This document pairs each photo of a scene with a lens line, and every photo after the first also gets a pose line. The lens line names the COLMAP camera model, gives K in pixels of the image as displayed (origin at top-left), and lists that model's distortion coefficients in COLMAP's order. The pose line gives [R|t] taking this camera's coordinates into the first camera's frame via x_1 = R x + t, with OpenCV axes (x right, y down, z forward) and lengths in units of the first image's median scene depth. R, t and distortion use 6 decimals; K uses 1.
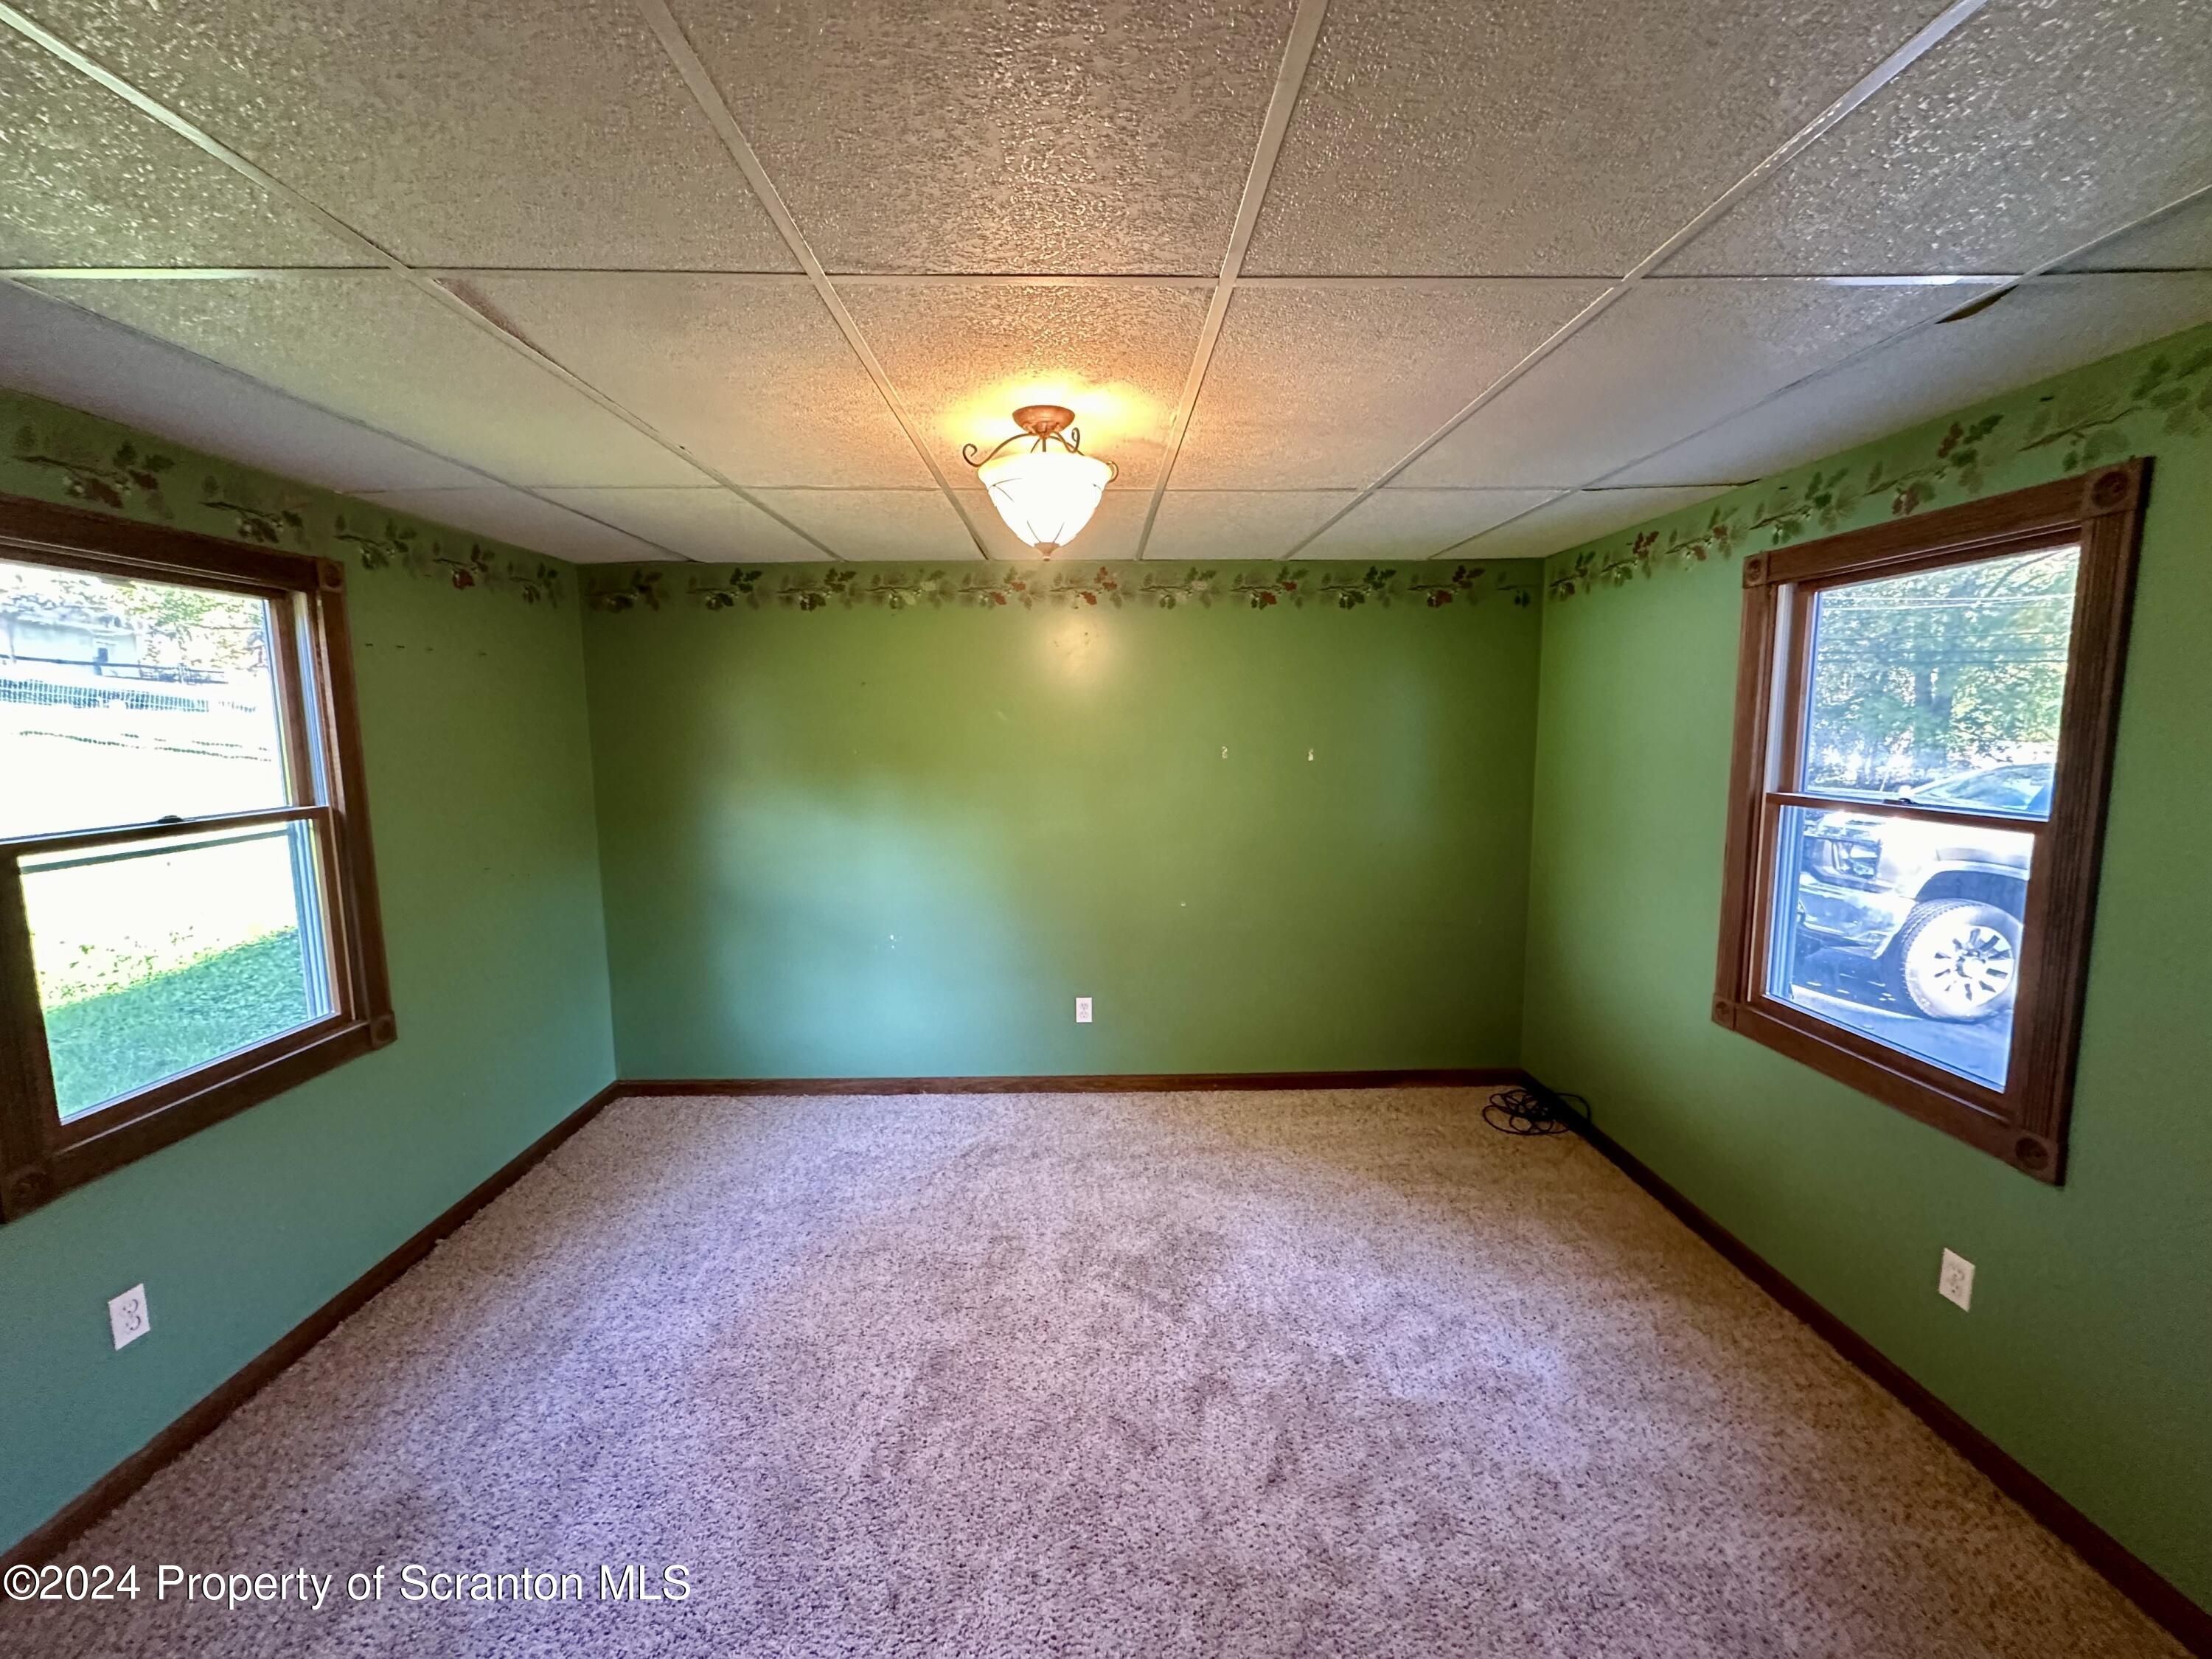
lens RADIAL K [[883.4, 0, 1102.1], [0, 883.4, 817.6], [0, 0, 1]] dist [0.001701, 0.000158]
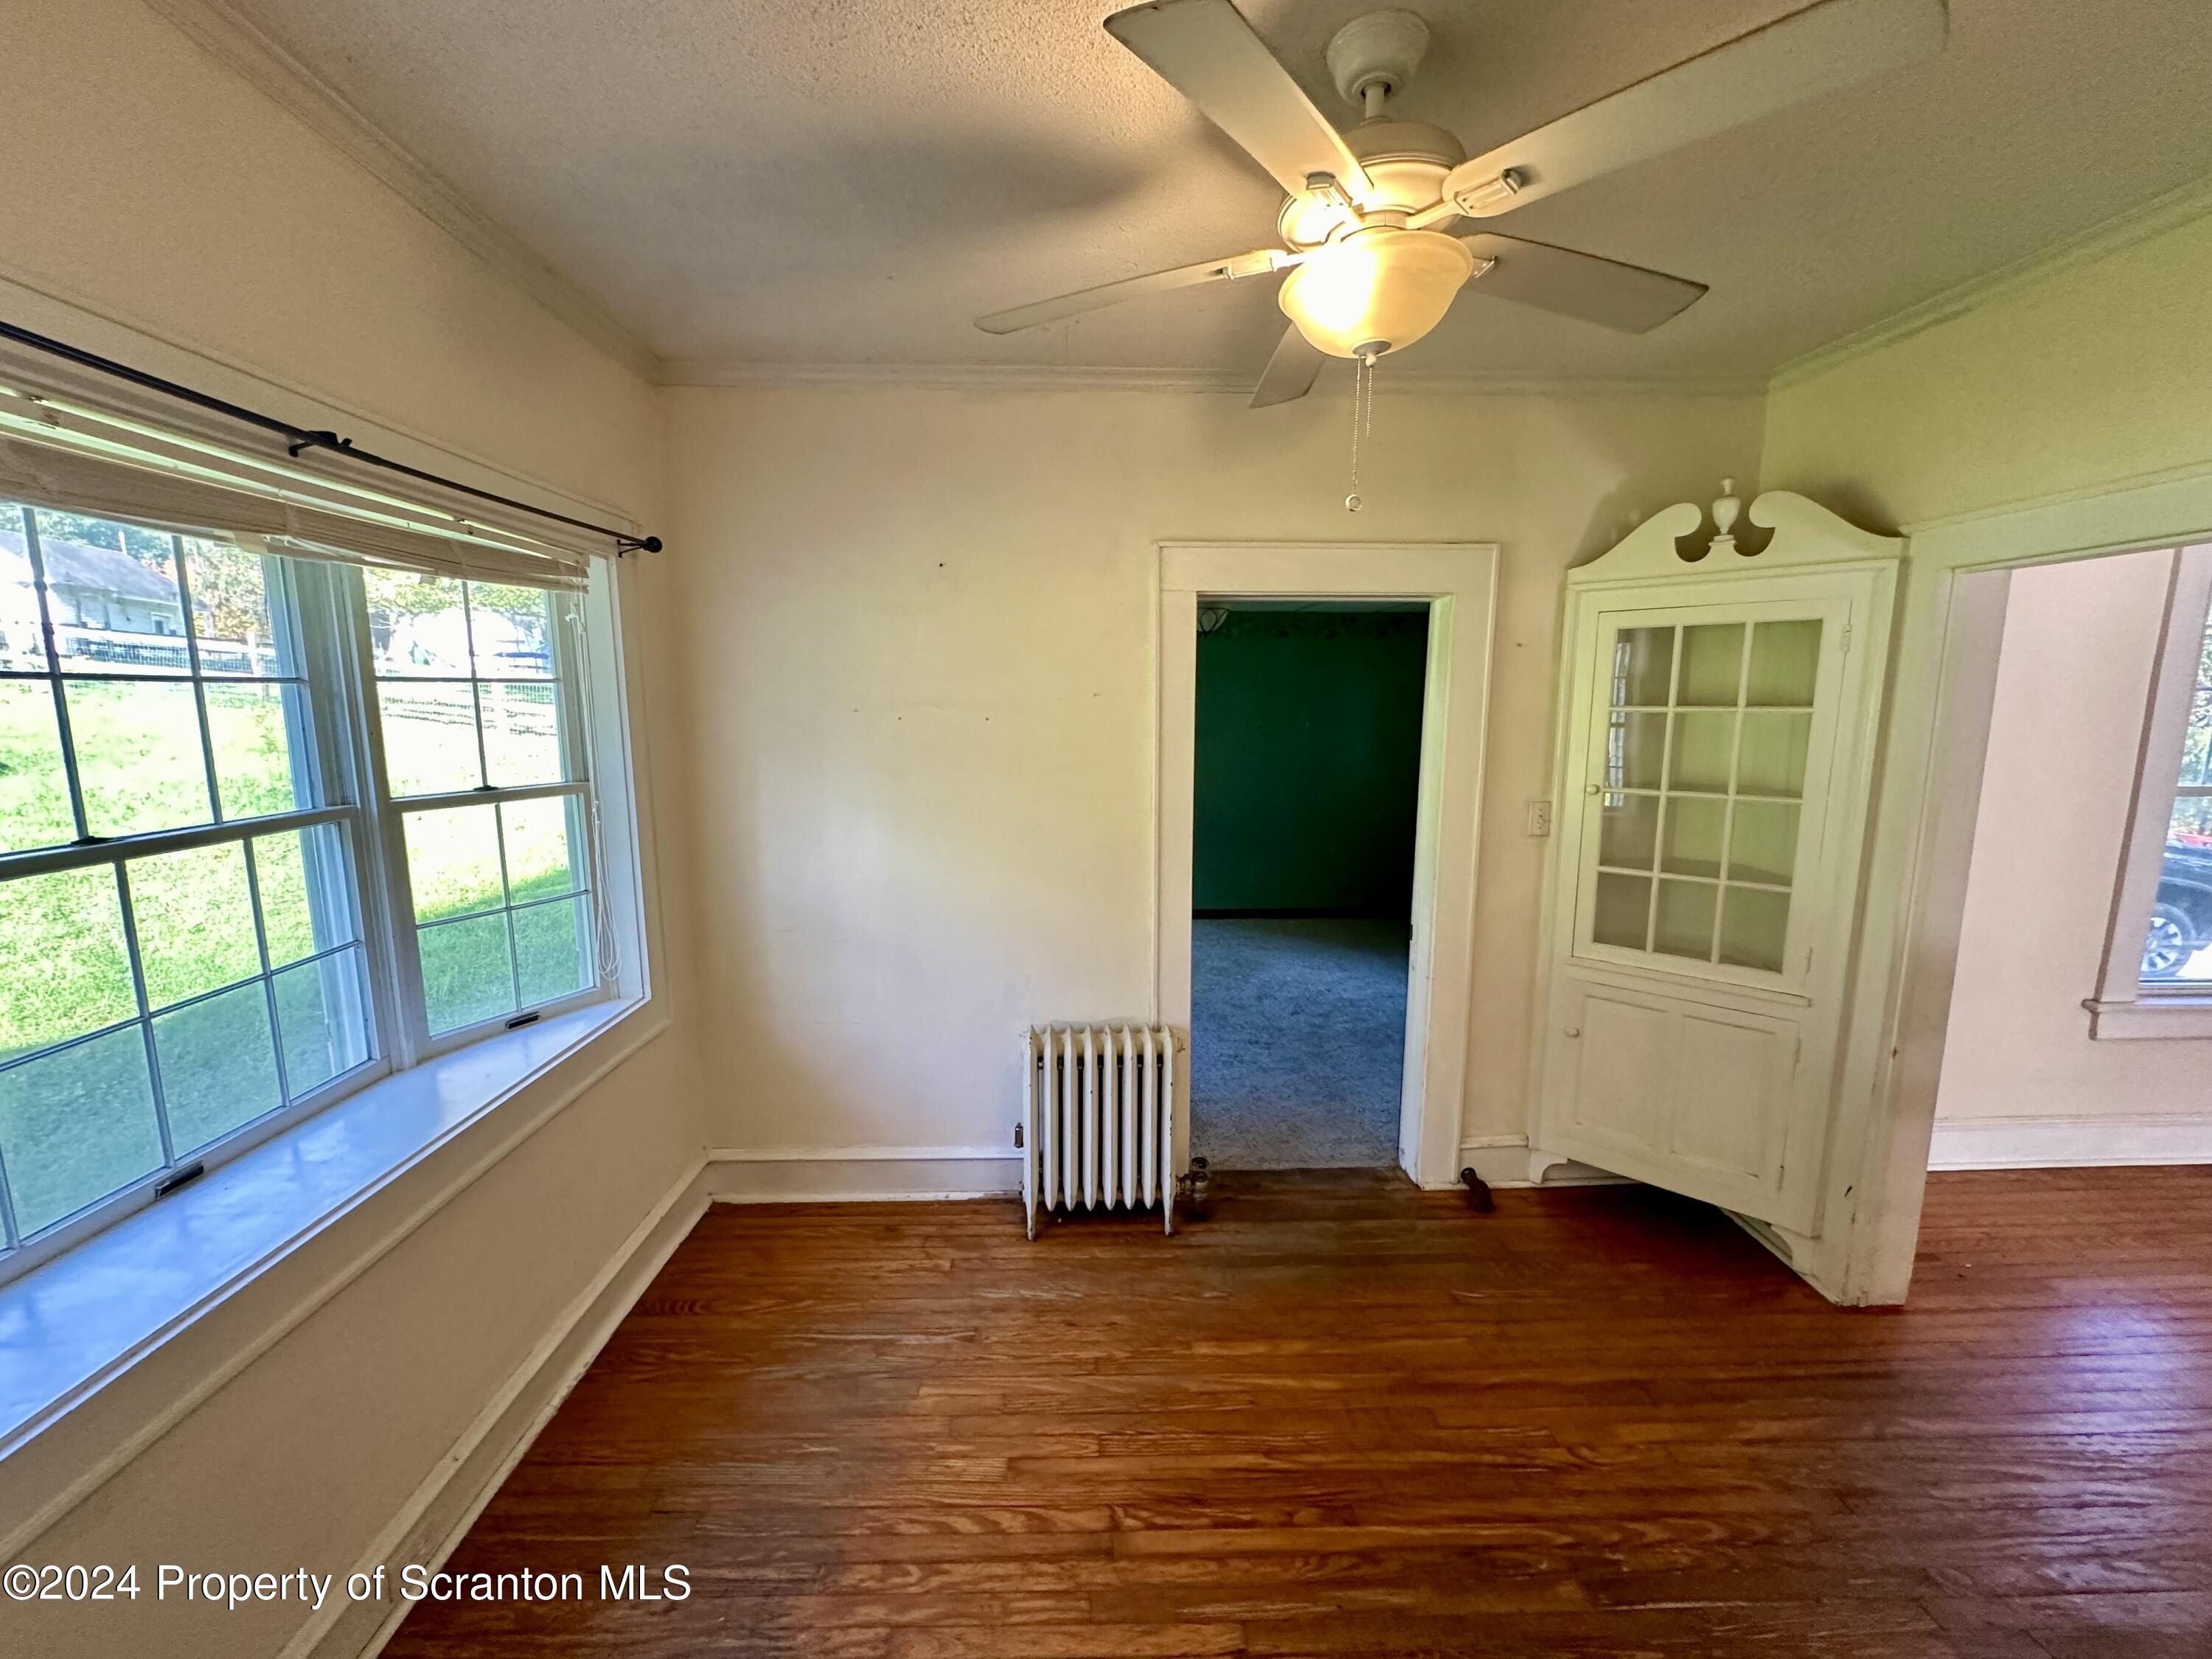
lens RADIAL K [[883.4, 0, 1097.3], [0, 883.4, 837.0], [0, 0, 1]] dist [0.001701, 0.000158]
pose [[0.999908, -0.003019, 0.013245, -0.311040], [0.002426, 0.999007, 0.044497, 0.119230], [-0.013367, -0.044460, 0.998922, -1.151346]]
